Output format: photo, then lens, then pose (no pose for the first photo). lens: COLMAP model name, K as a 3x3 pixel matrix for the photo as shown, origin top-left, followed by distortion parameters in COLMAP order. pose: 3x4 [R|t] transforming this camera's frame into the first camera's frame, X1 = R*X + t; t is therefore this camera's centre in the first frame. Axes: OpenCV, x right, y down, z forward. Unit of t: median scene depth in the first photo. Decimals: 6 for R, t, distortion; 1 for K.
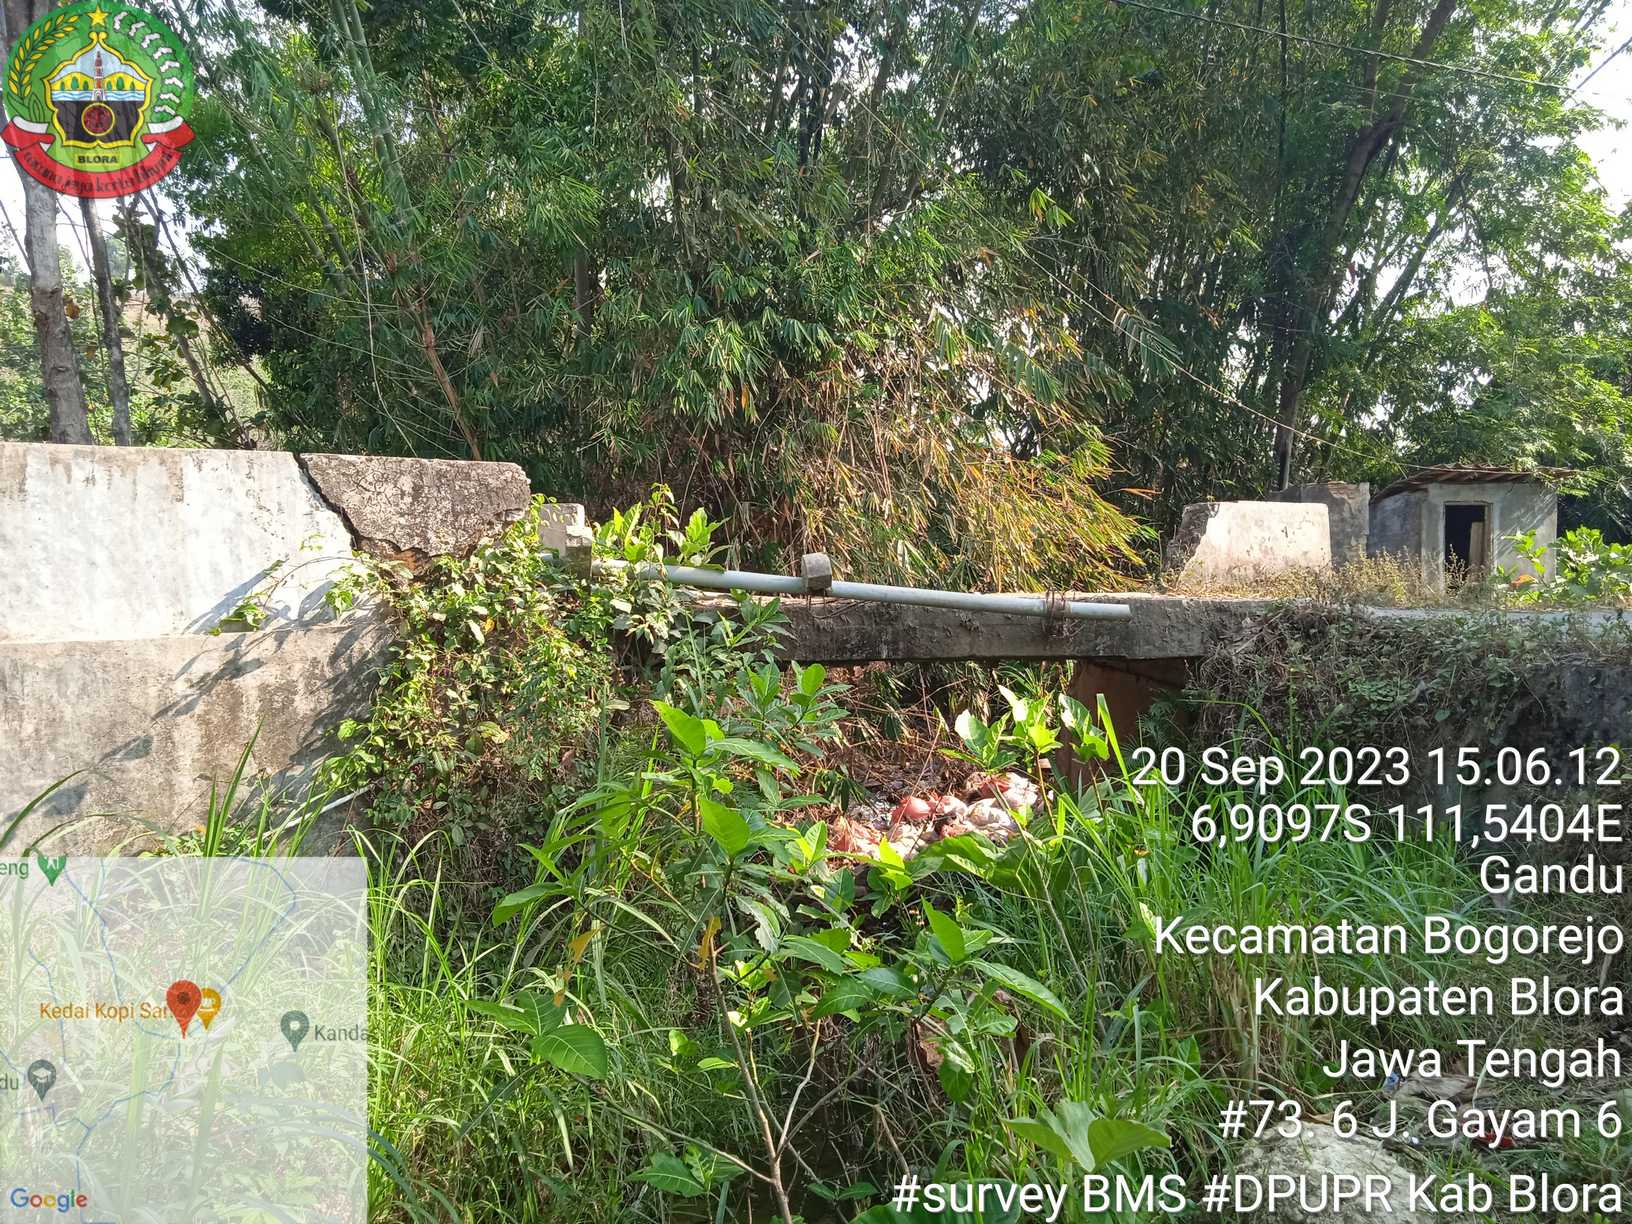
lens RADIAL K [[1359.4, 0, 816.0], [0, 1359.4, 612.0], [0, 0, 1]] dist [0.052361, -0.072363]
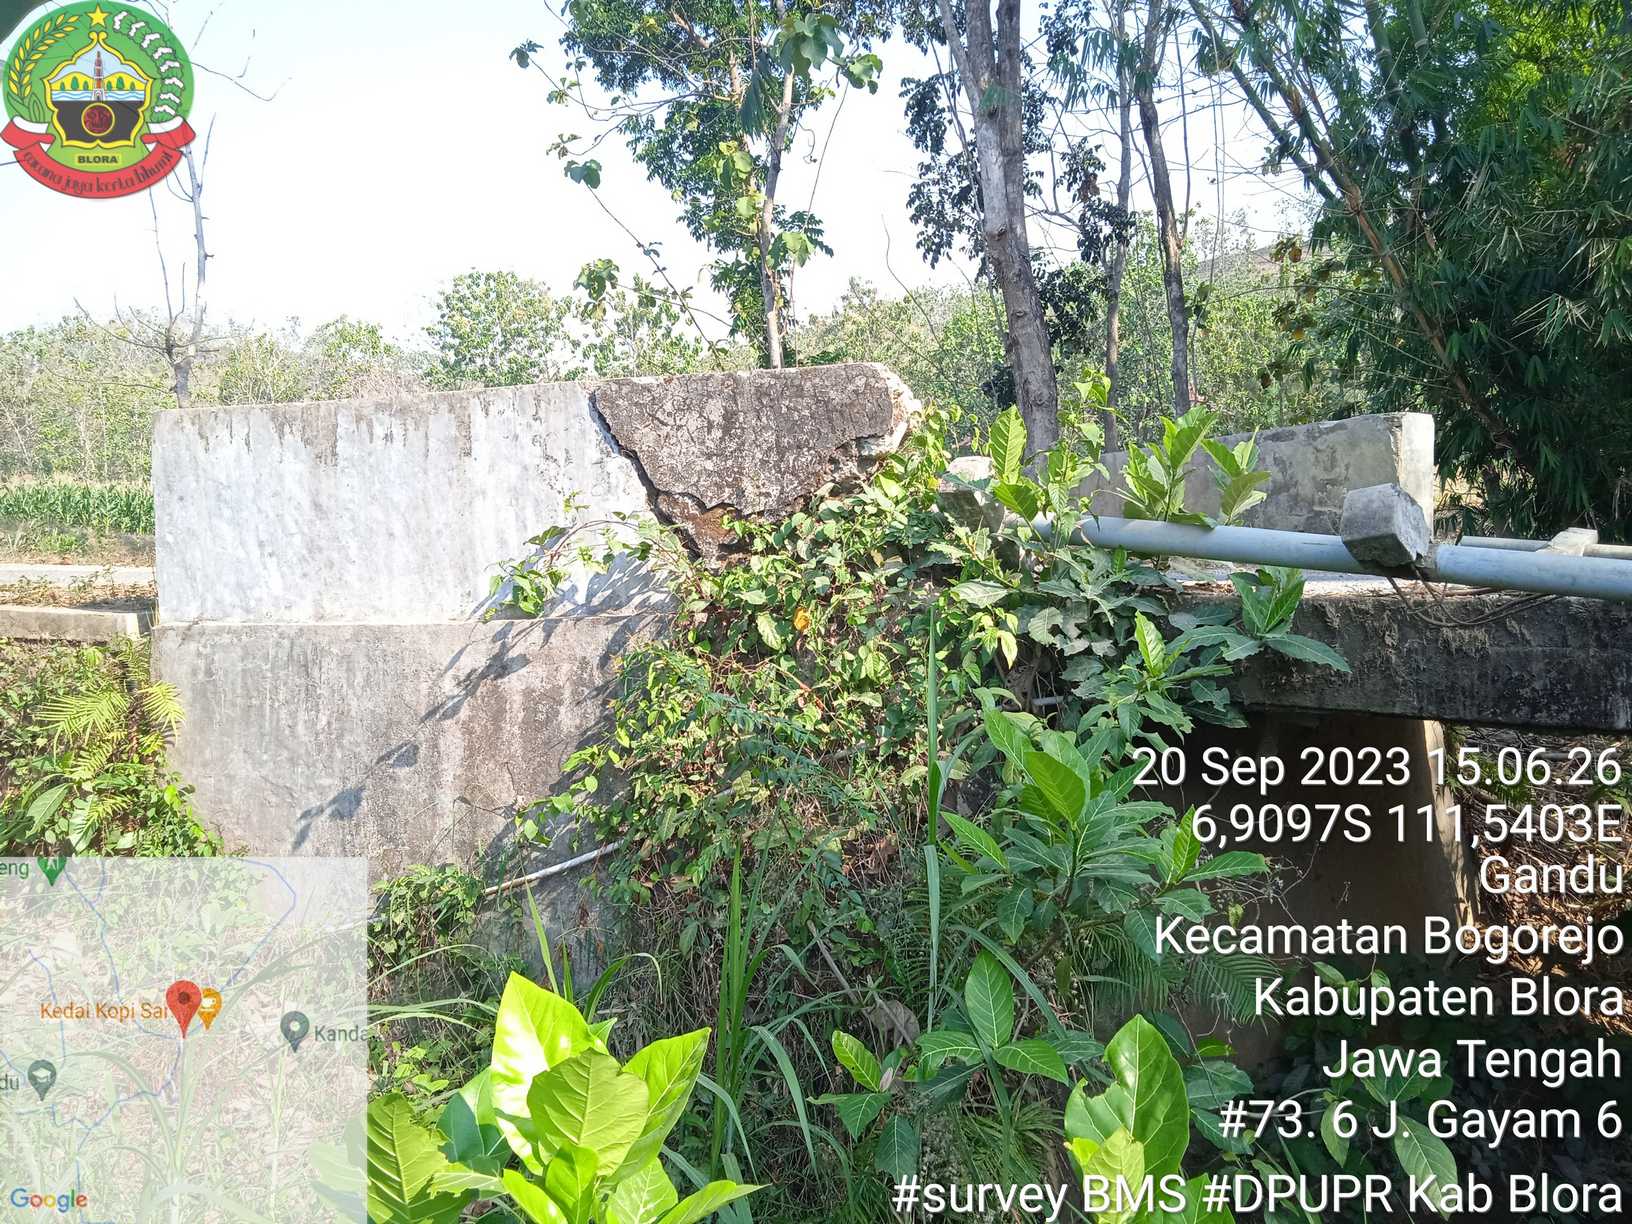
lens RADIAL K [[1359.4, 0, 816.0], [0, 1359.4, 612.0], [0, 0, 1]] dist [0.052361, -0.072363]
pose [[0.587353, 0.039992, -0.808342, 0.302166], [-0.003647, 0.998899, 0.046770, -0.025833], [0.809322, -0.024523, 0.586853, 0.664698]]
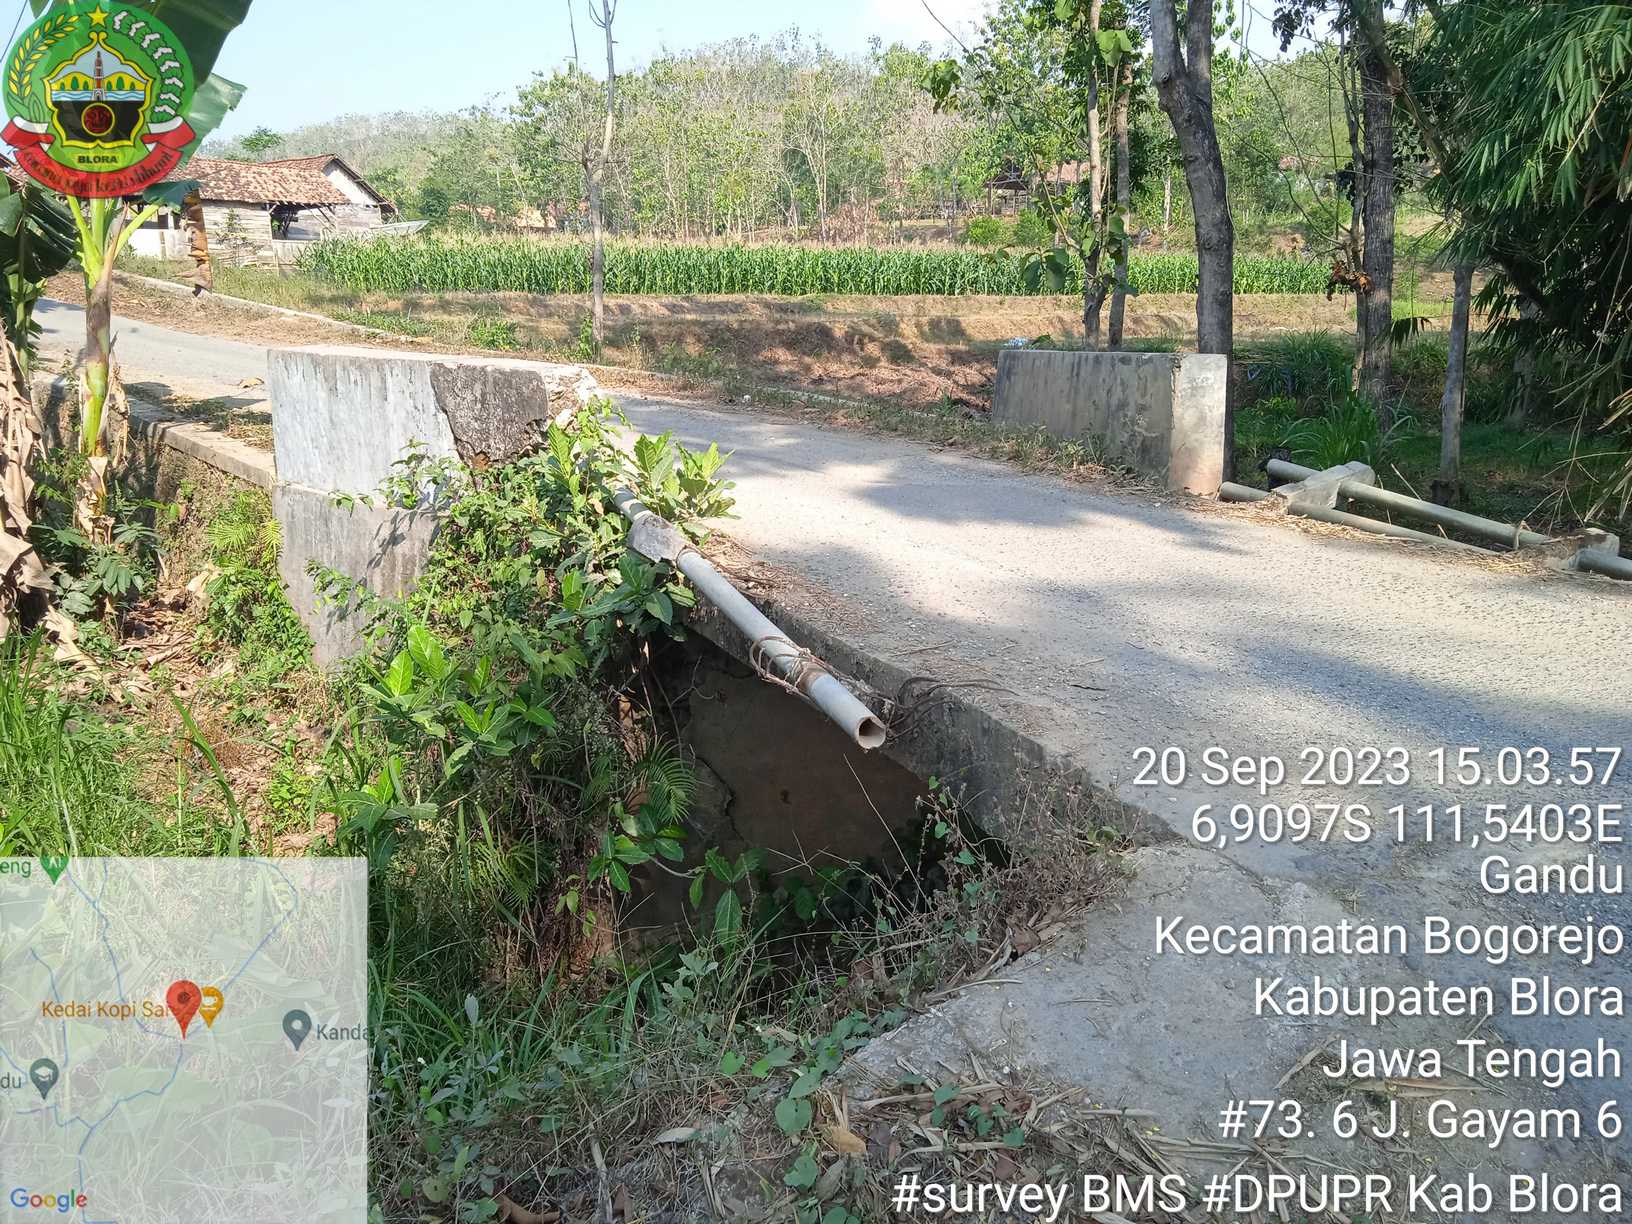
lens RADIAL K [[1359.4, 0, 816.0], [0, 1359.4, 612.0], [0, 0, 1]] dist [0.052361, -0.072363]
pose [[0.217889, 0.243479, -0.945115, 0.842044], [-0.017263, 0.969192, 0.245702, -0.201546], [0.975821, -0.037221, 0.215380, 1.068412]]
